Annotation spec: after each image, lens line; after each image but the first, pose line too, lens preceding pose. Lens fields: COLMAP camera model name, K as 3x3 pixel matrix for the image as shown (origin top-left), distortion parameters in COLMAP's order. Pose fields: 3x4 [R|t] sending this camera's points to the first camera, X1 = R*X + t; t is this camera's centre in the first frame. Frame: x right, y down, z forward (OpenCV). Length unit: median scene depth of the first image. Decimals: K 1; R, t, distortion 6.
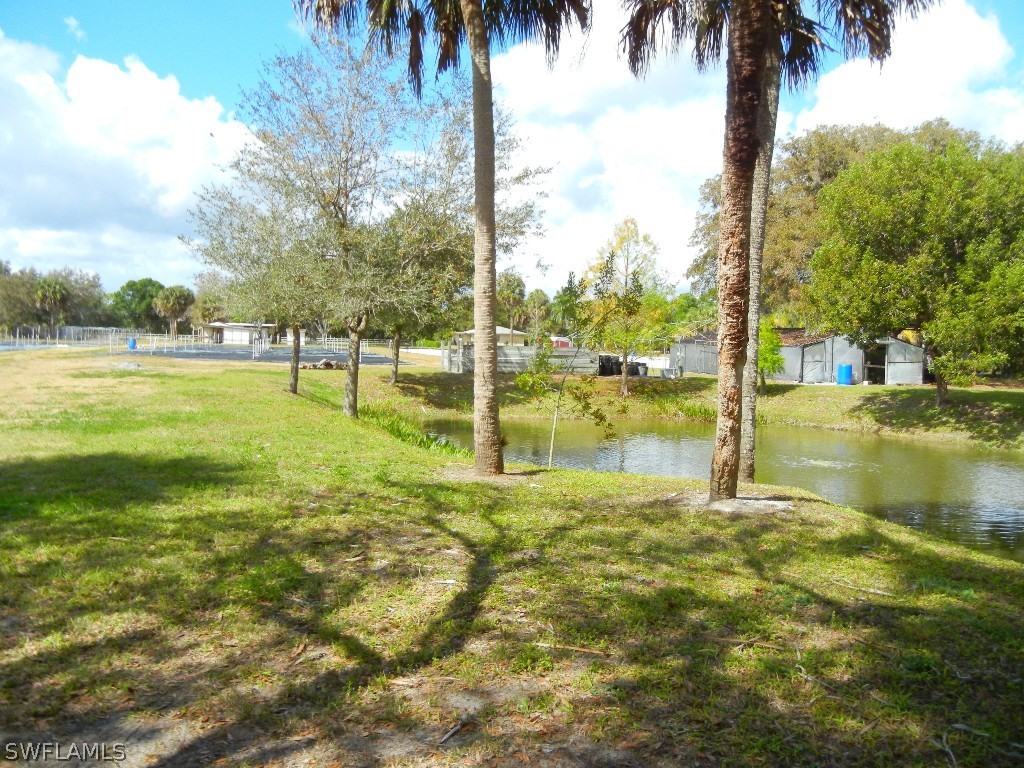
lens RADIAL K [[883.7, 0, 512.0], [0, 883.7, 384.0], [0, 0, 1]] dist [-0.086772, -0.000899]
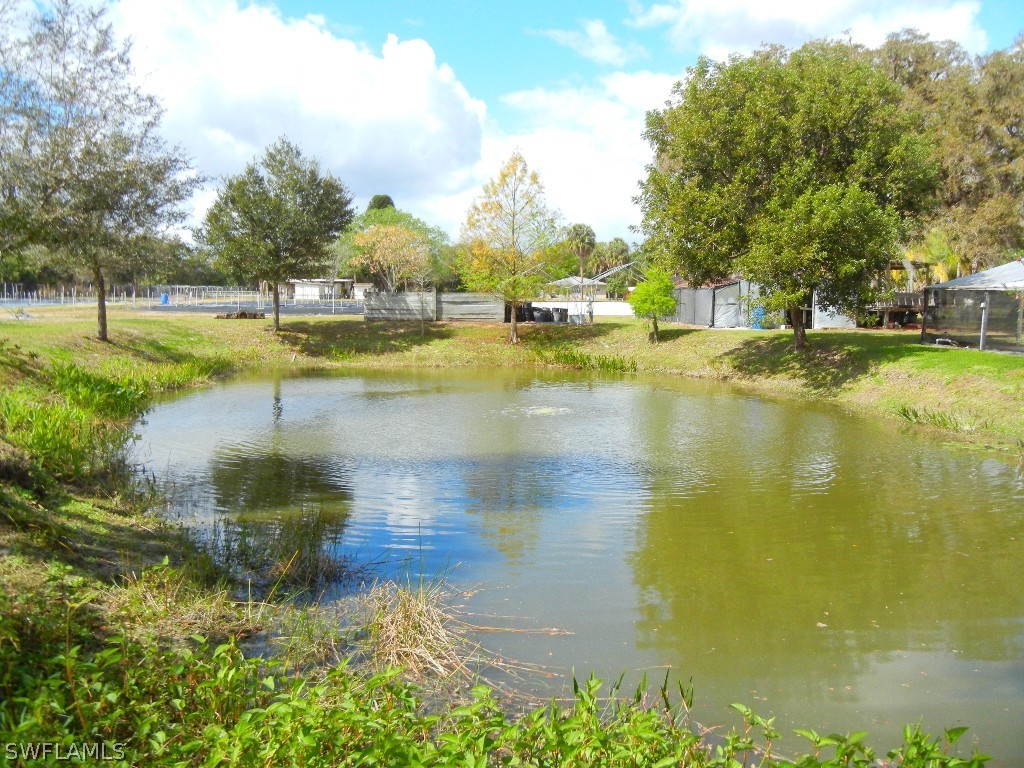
lens RADIAL K [[883.7, 0, 512.0], [0, 883.7, 384.0], [0, 0, 1]] dist [-0.086772, -0.000899]
pose [[0.986640, 0.000148, -0.162918, 0.275242], [0.008401, 0.998623, 0.051785, 0.008347], [0.162701, -0.052462, 0.985280, 0.043721]]
